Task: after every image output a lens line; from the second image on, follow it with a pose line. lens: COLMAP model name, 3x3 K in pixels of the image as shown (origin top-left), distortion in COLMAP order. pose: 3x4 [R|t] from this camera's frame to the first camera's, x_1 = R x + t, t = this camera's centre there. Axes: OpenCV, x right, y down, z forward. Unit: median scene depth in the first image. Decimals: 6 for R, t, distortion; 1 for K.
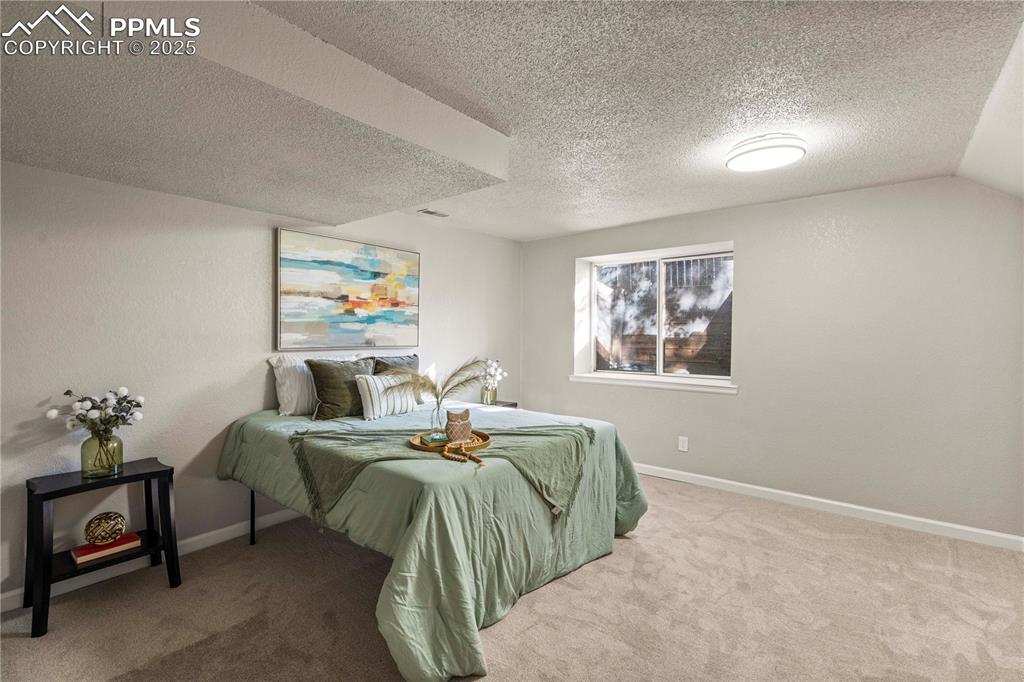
lens RADIAL K [[464.3, 0, 511.1], [0, 464.3, 340.0], [0, 0, 1]] dist [-0.006263, 0.001519]
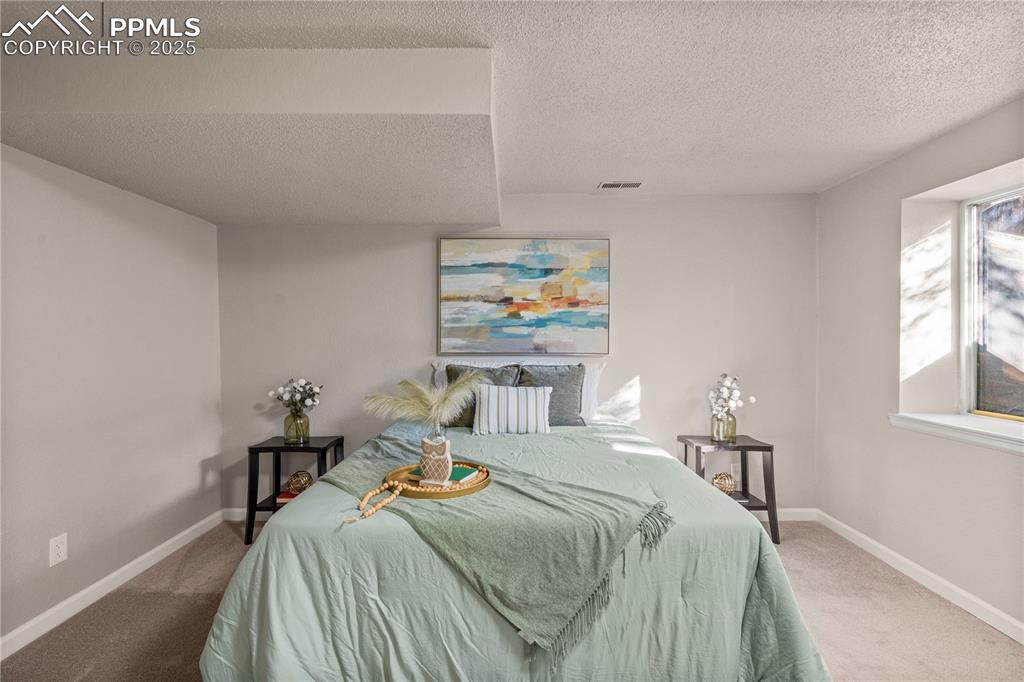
lens RADIAL K [[464.3, 0, 508.6], [0, 464.3, 339.7], [0, 0, 1]] dist [-0.006263, 0.001519]
pose [[0.628608, 0.003908, -0.777712, 0.365076], [-0.010328, 0.999941, -0.003323, -0.007793], [0.777654, 0.010121, 0.628611, 0.406465]]
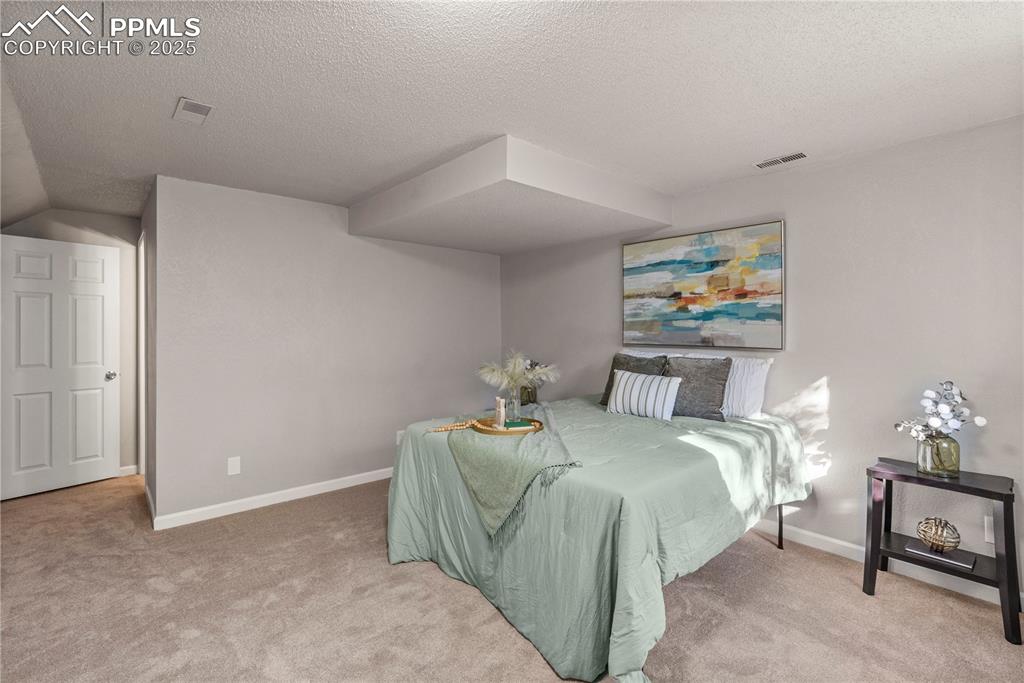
lens RADIAL K [[464.3, 0, 508.4], [0, 464.3, 333.4], [0, 0, 1]] dist [-0.006263, 0.001519]
pose [[-0.170867, 0.009845, -0.985245, 0.667064], [-0.013423, 0.999834, 0.012318, -0.016275], [0.985203, 0.015330, -0.170707, 0.803795]]
